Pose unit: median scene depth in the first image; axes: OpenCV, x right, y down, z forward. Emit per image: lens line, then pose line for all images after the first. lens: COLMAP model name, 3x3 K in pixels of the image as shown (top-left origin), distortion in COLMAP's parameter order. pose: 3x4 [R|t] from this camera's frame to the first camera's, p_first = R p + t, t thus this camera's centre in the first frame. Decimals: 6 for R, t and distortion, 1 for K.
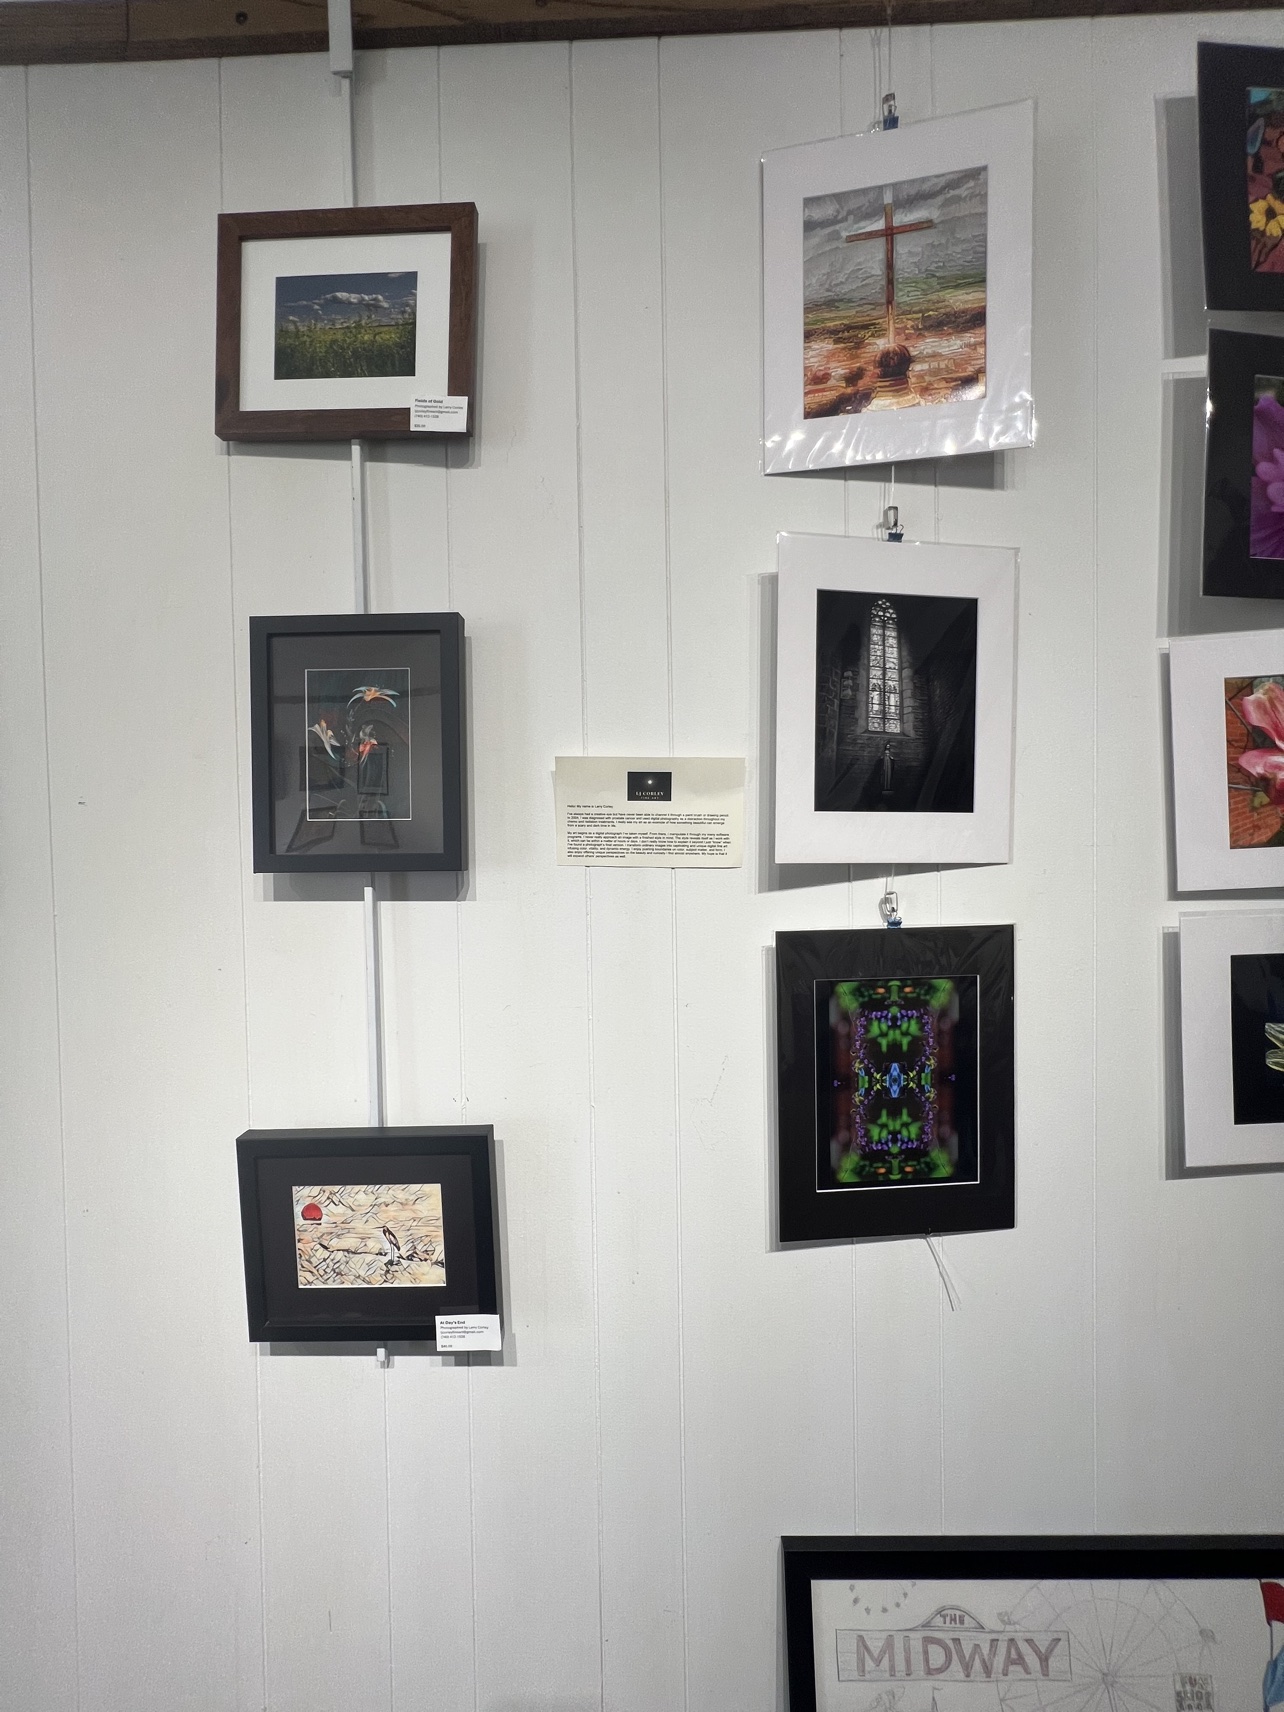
lens RADIAL K [[684.9, 0, 642.0], [0, 684.9, 856.0], [0, 0, 1]] dist [0.001434, -0.000327]
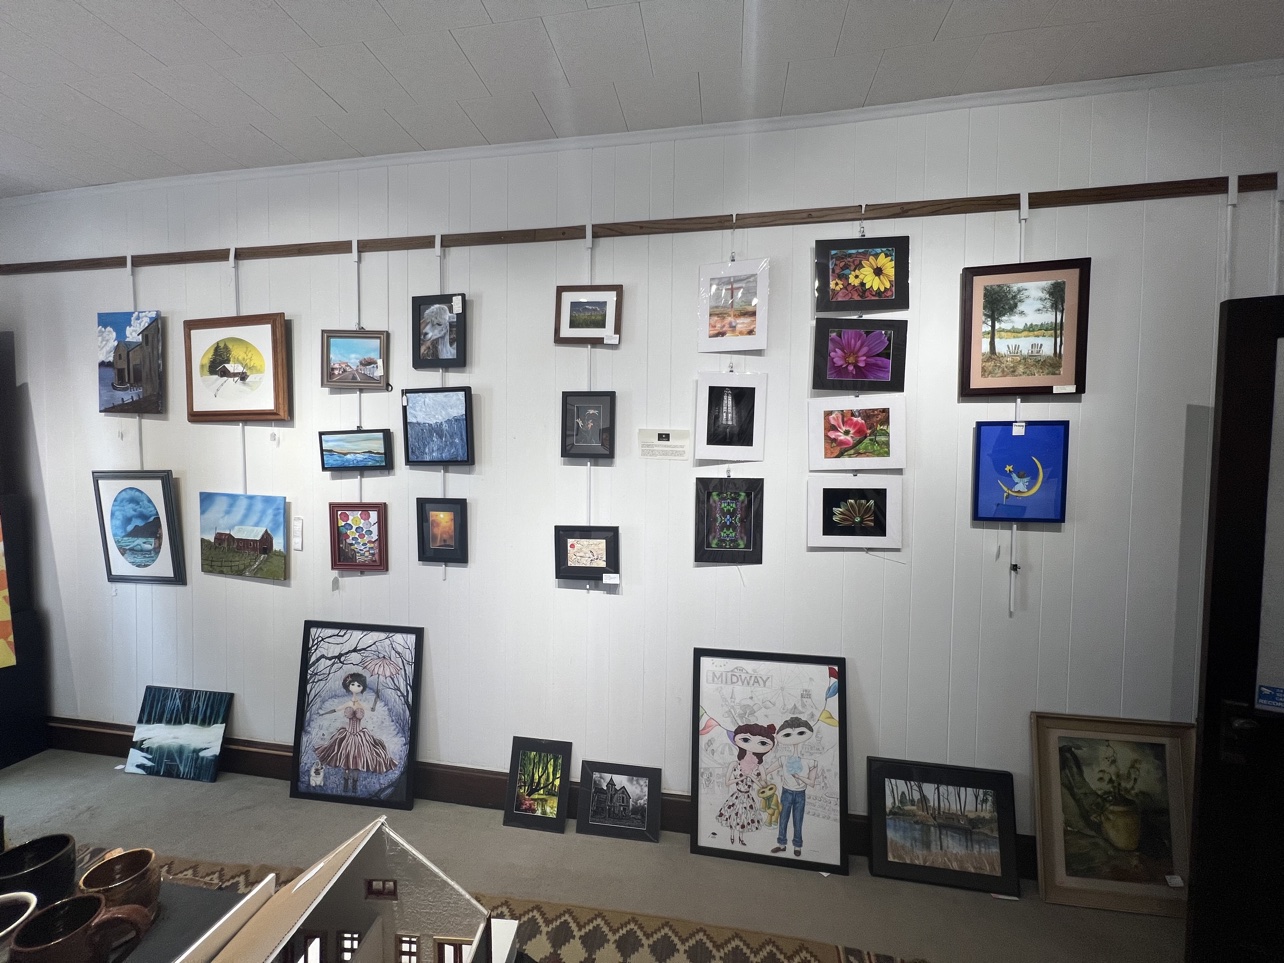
lens RADIAL K [[513.7, 0, 642.0], [0, 513.7, 481.5], [0, 0, 1]] dist [0.001434, -0.000327]
pose [[0.988396, 0.034473, -0.147936, 0.318593], [-0.032748, 0.999364, 0.014079, 0.102883], [0.148328, -0.009071, 0.988897, -1.782399]]
